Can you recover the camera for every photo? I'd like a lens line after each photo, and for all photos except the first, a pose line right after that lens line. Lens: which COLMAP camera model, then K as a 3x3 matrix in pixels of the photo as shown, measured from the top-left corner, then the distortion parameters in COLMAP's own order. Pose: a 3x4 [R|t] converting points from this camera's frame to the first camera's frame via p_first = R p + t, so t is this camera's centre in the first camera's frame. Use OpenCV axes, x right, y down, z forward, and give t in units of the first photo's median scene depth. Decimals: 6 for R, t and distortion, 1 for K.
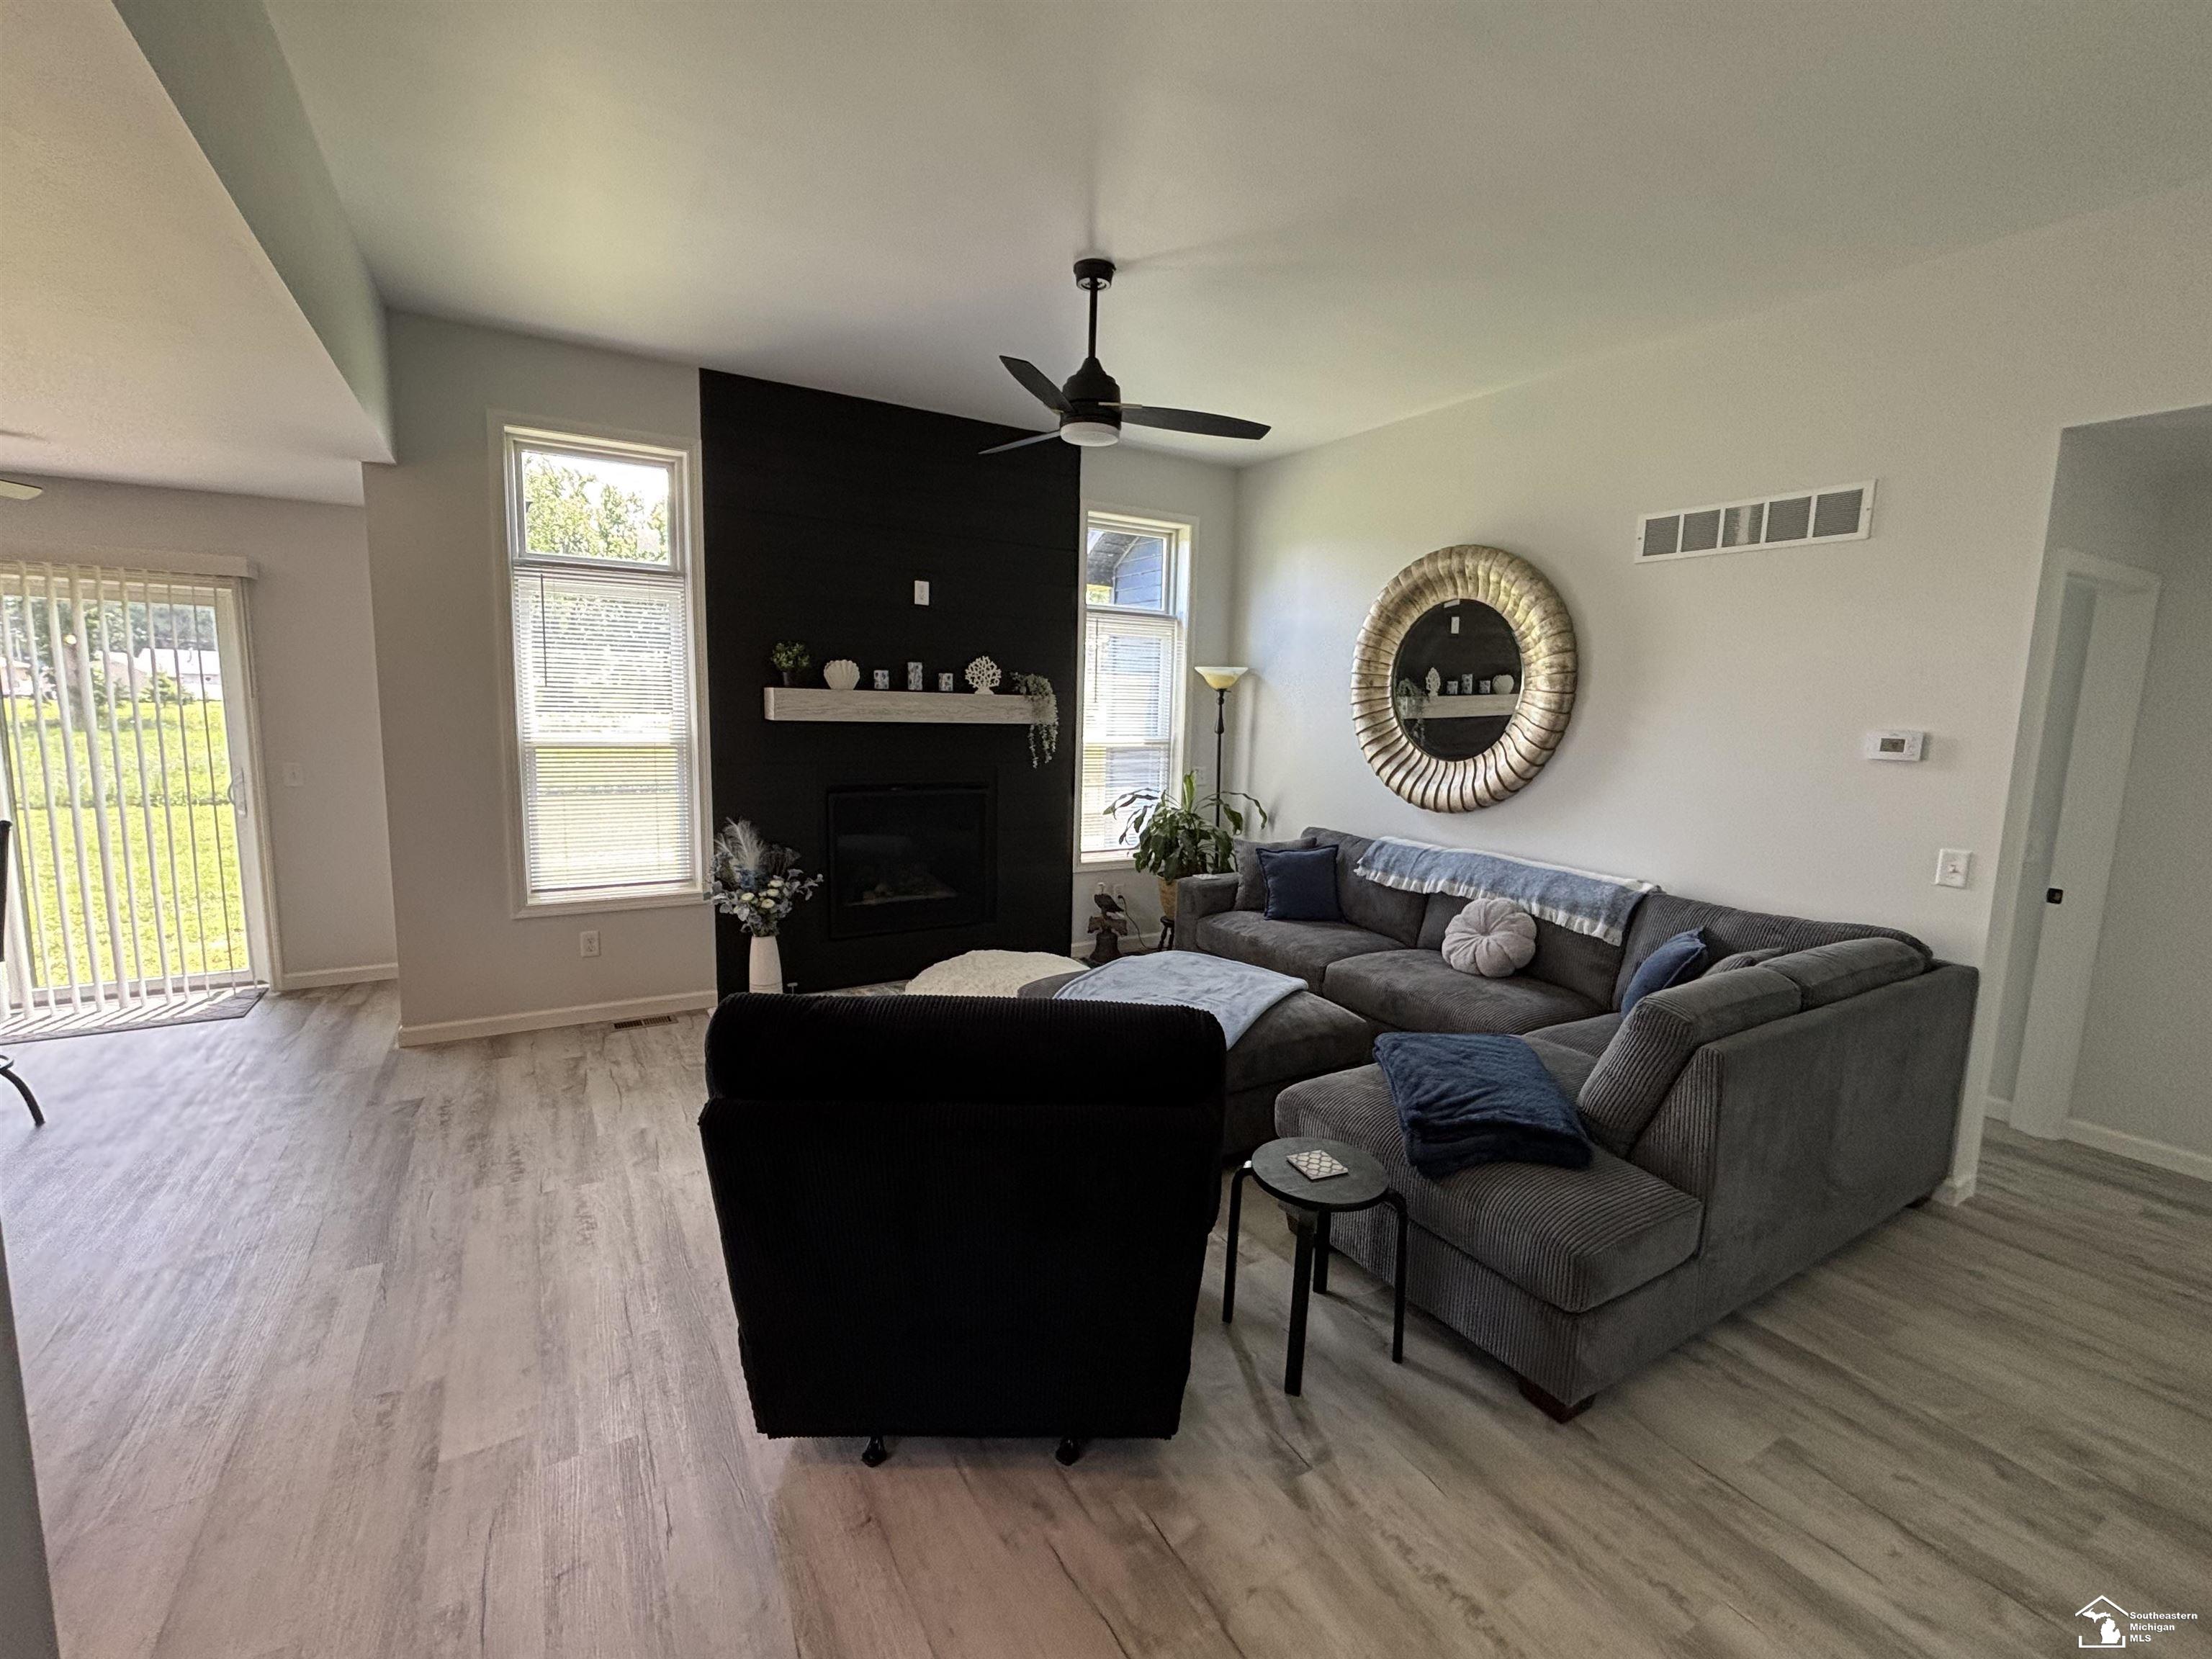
lens RADIAL K [[929.4, 0, 1120.3], [0, 929.4, 830.9], [0, 0, 1]] dist [0.000073, -0.000185]
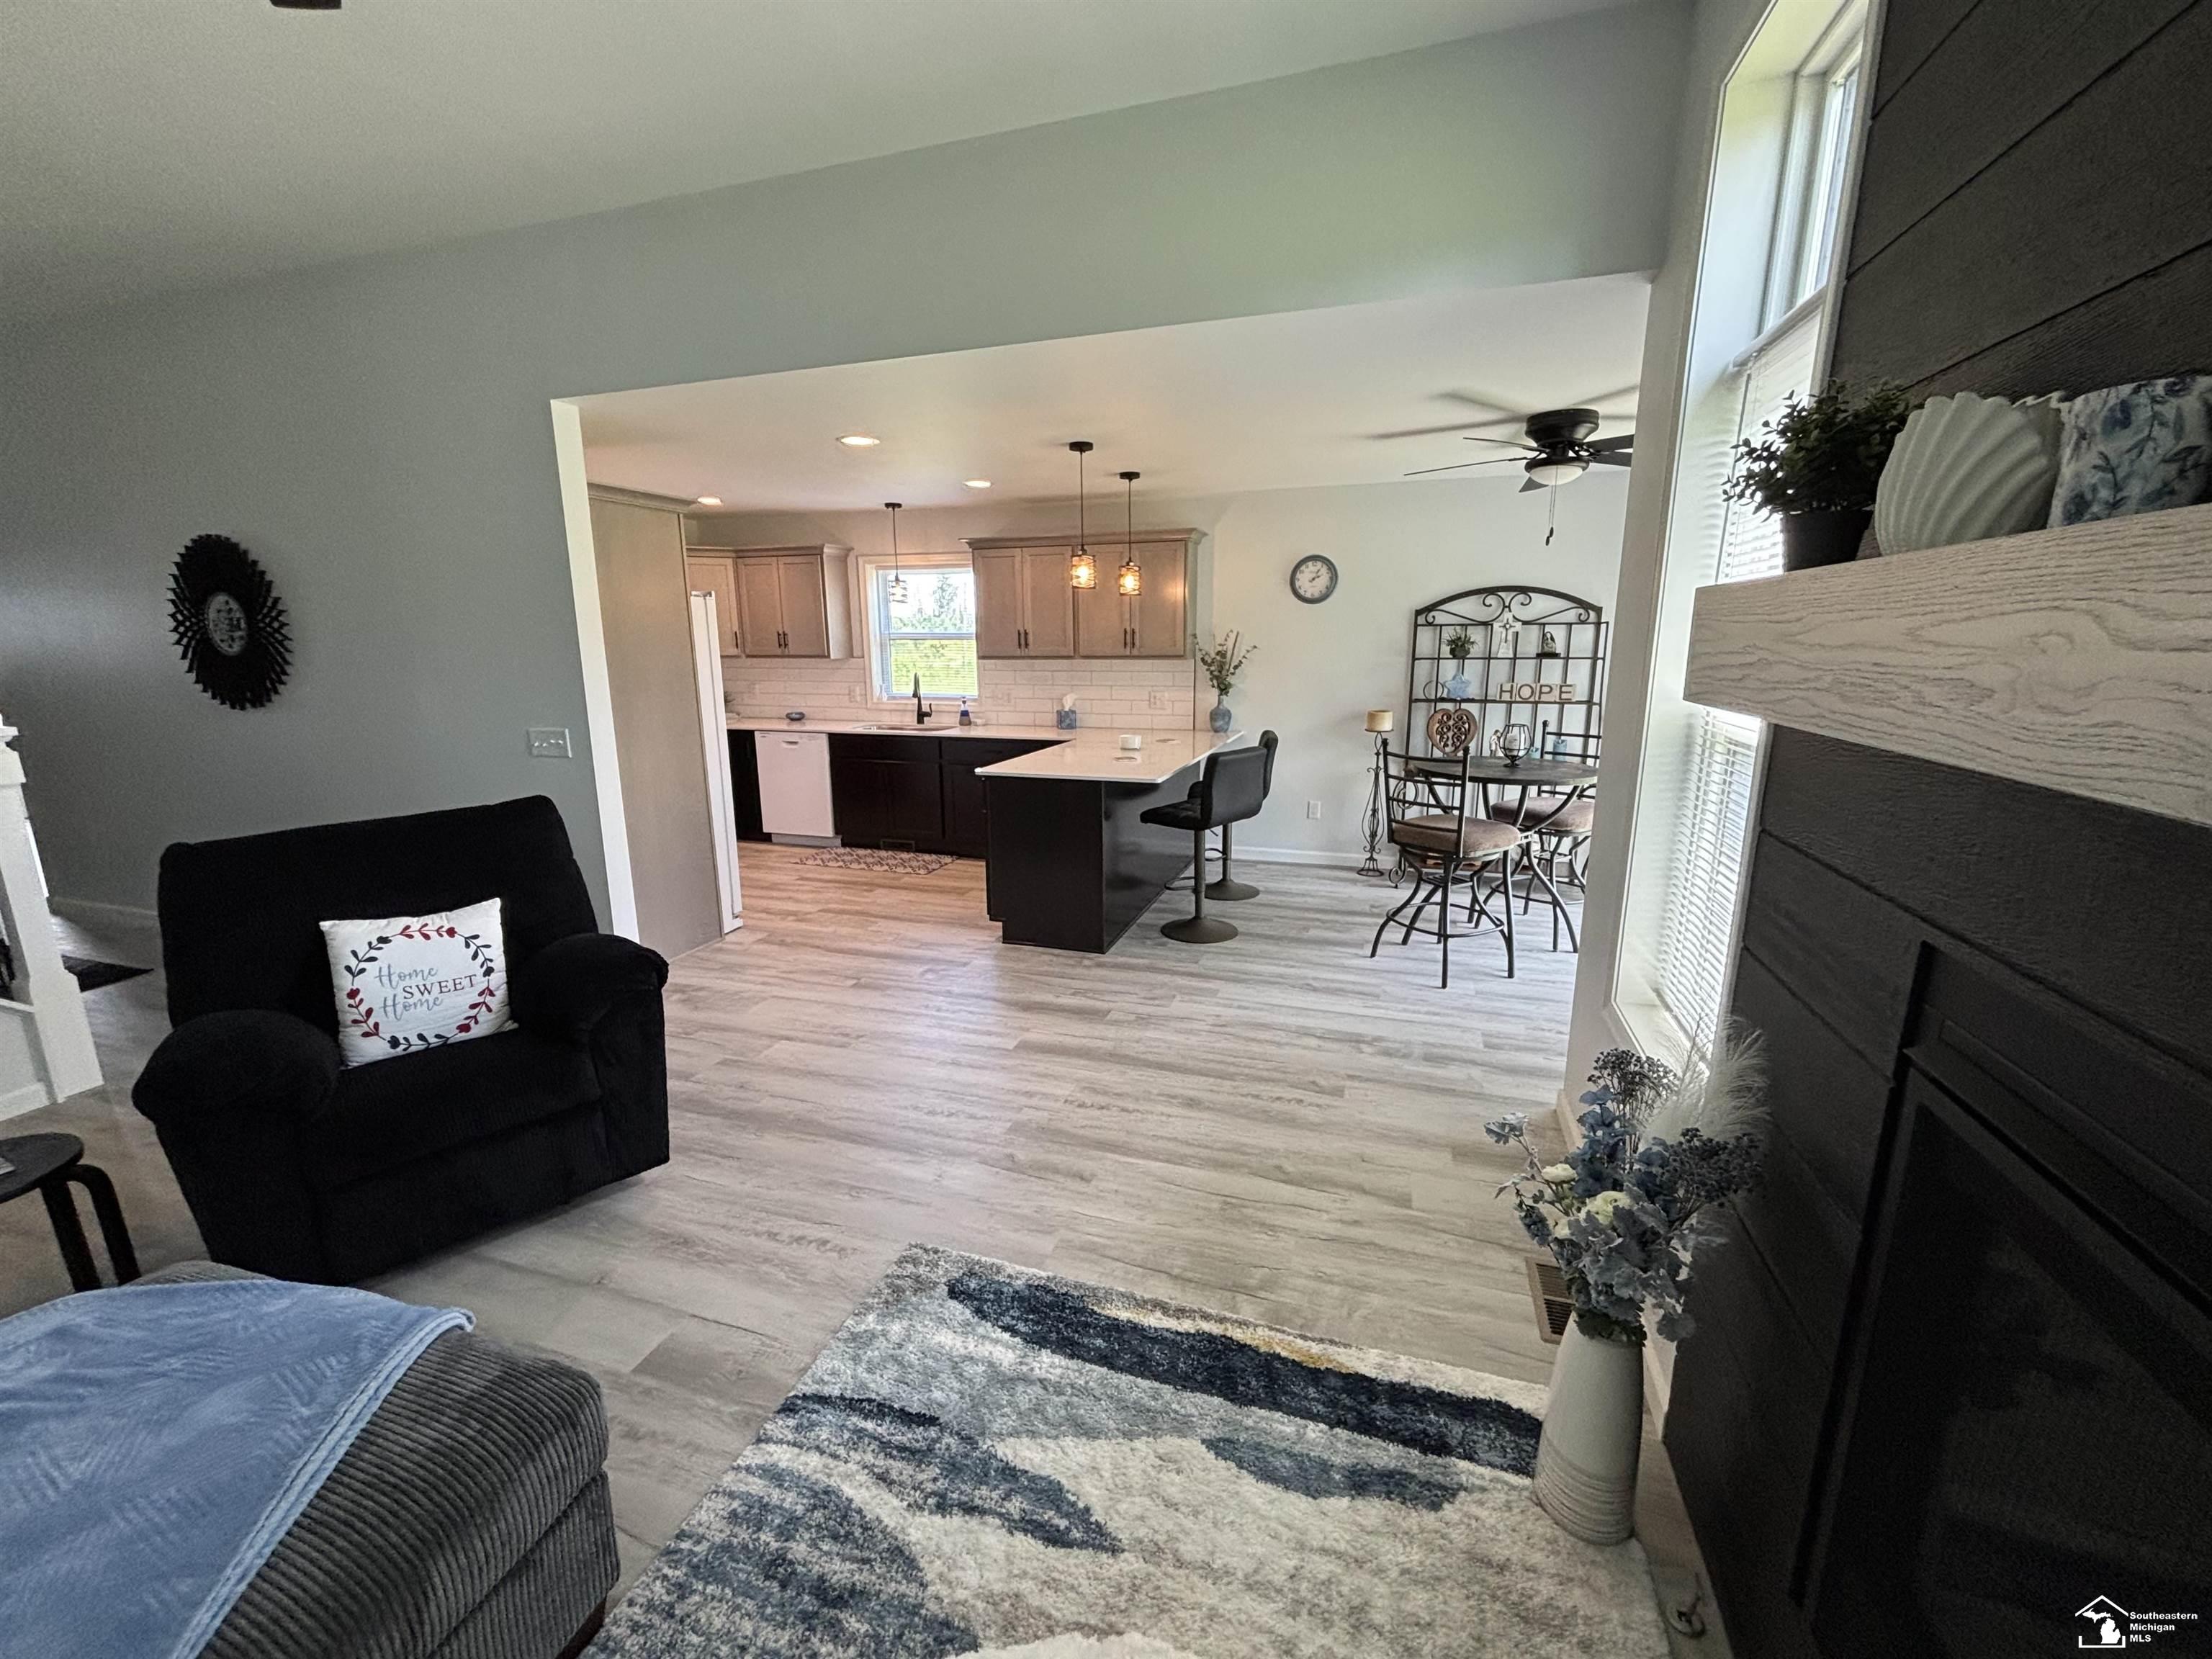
lens RADIAL K [[887.4, 0, 1097.3], [0, 887.4, 831.0], [0, 0, 1]] dist [0.001415, -0.000029]
pose [[-0.779738, 0.108436, -0.616644, -0.065744], [-0.102713, 0.949391, 0.296827, -0.146368], [0.617623, 0.294785, -0.729139, 1.154290]]
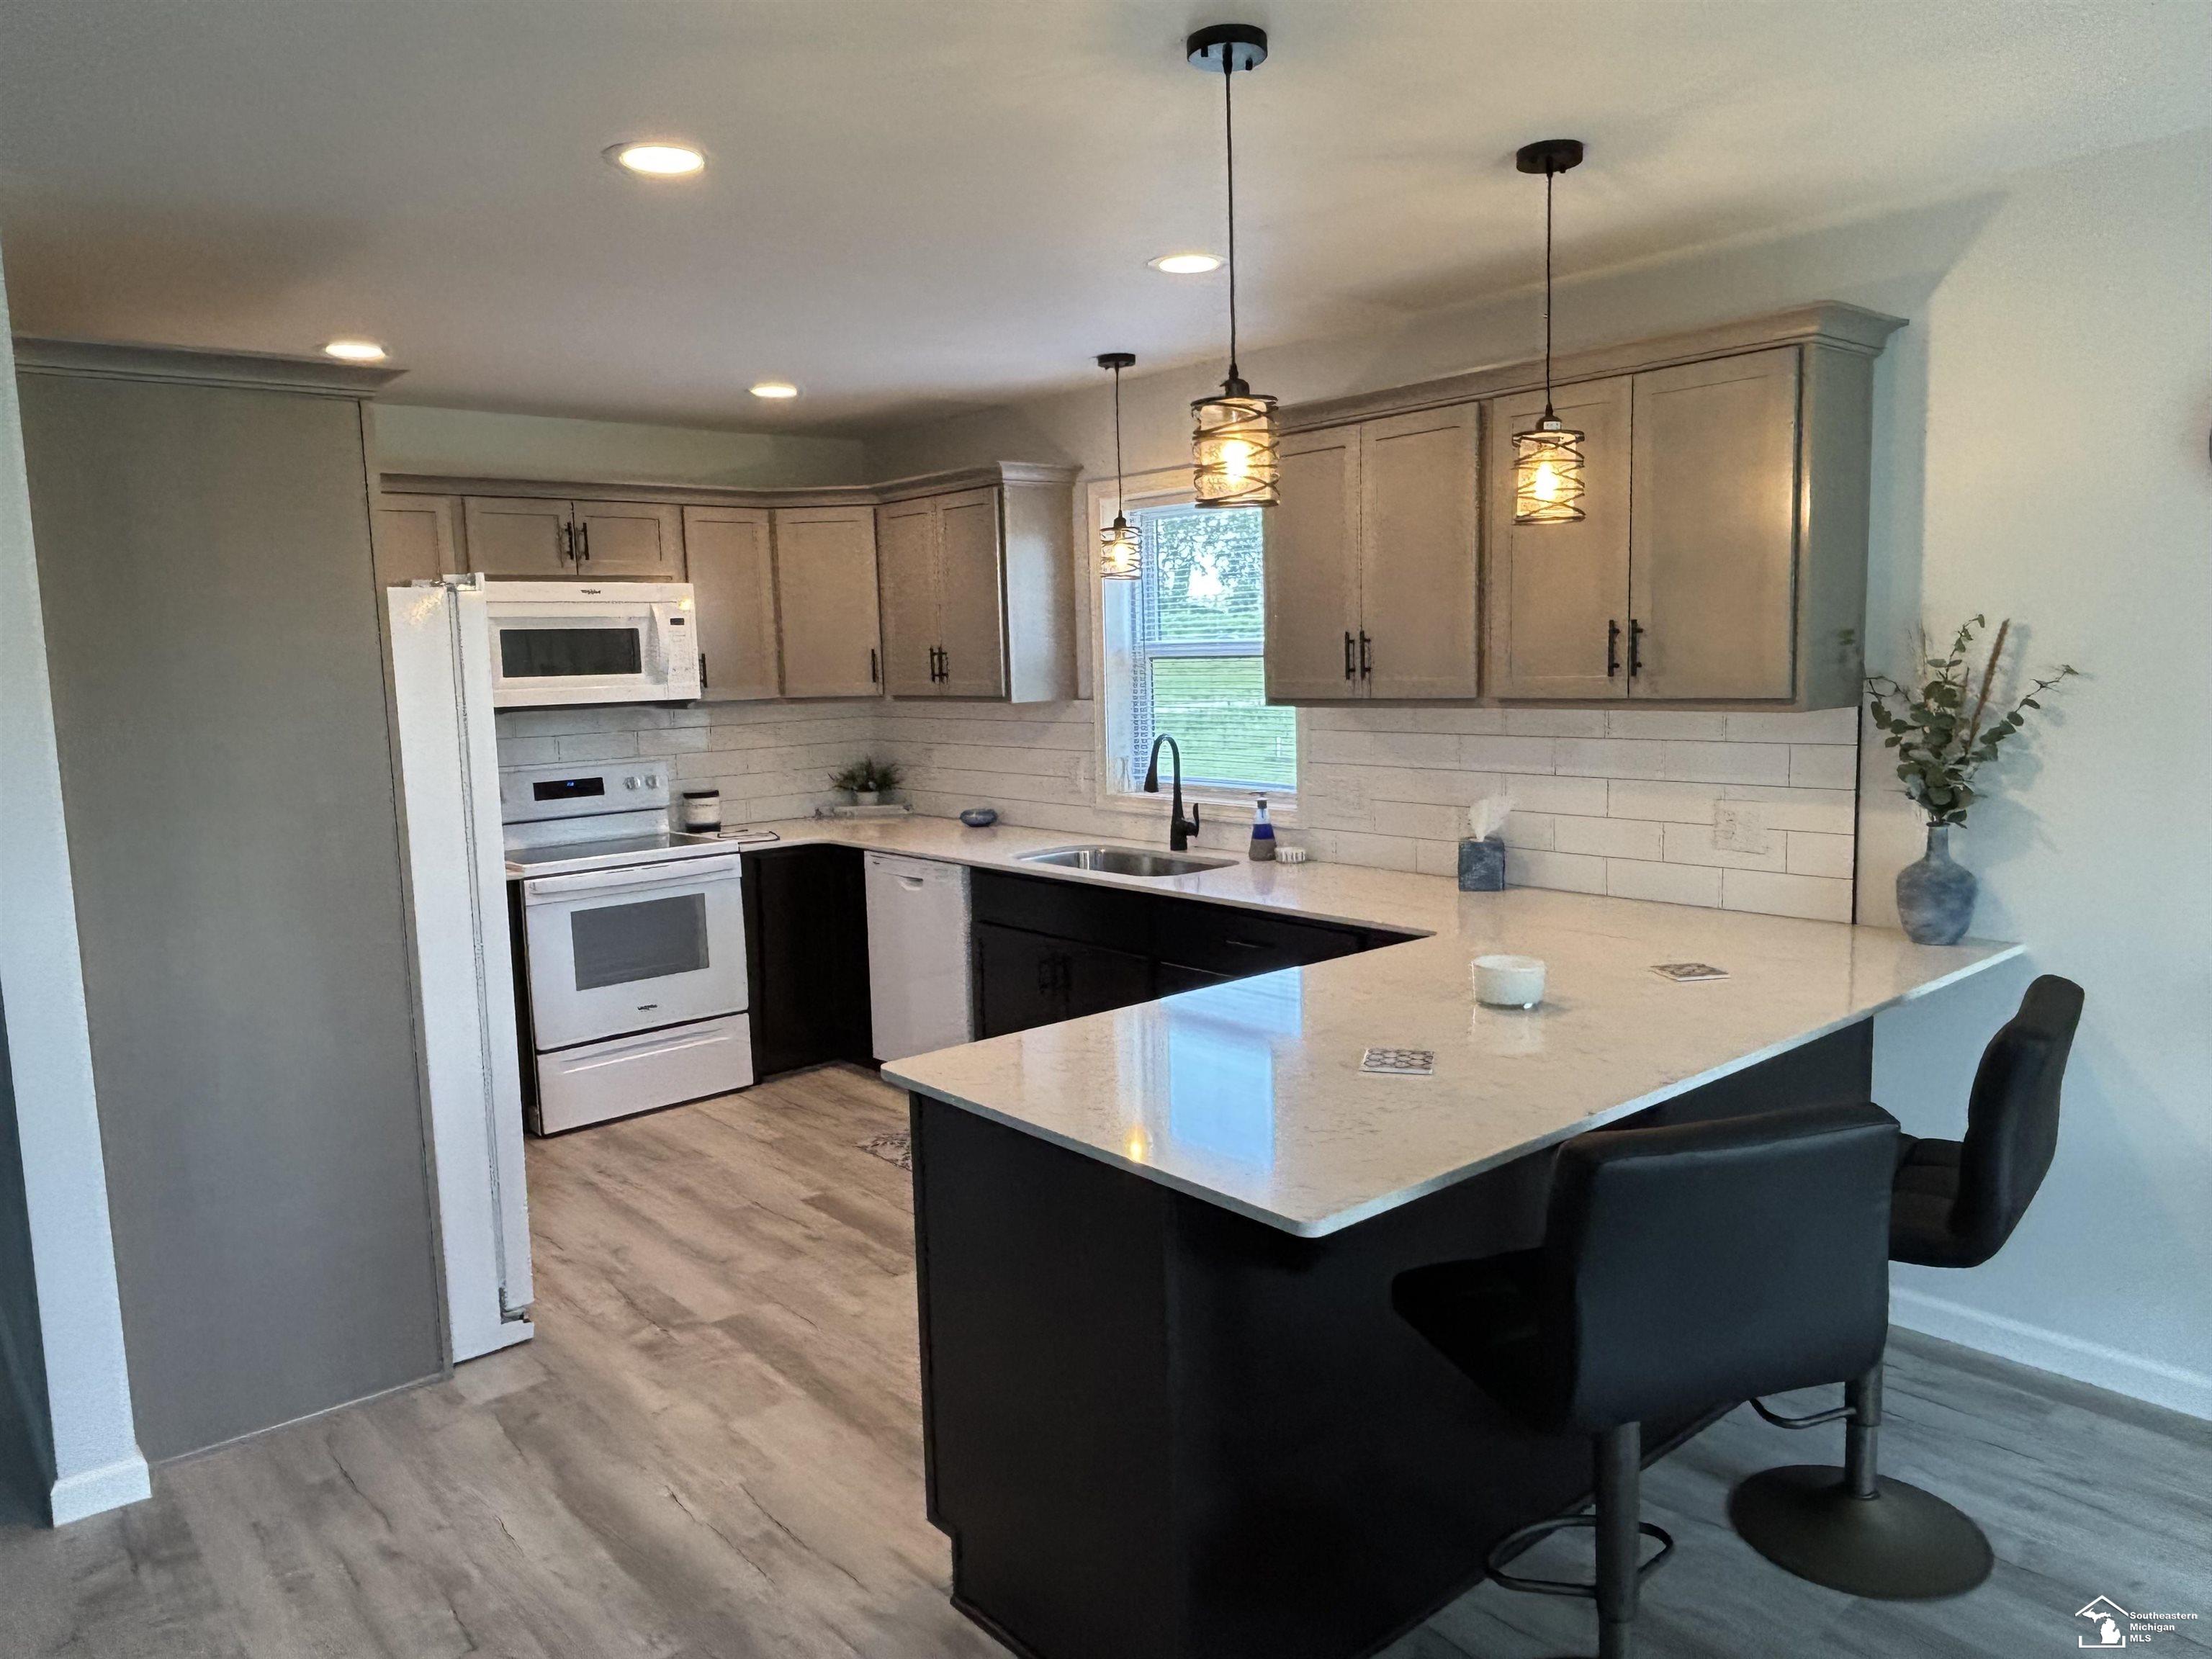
lens RADIAL K [[1451.3, 0, 1106.0], [0, 1451.3, 829.5], [0, 0, 1]] dist [-0.006945, -0.005047]
pose [[-0.993139, 0.021284, -0.114986, -0.625664], [-0.009169, 0.966095, 0.258024, -0.129184], [0.116580, 0.257308, -0.959272, 0.816255]]
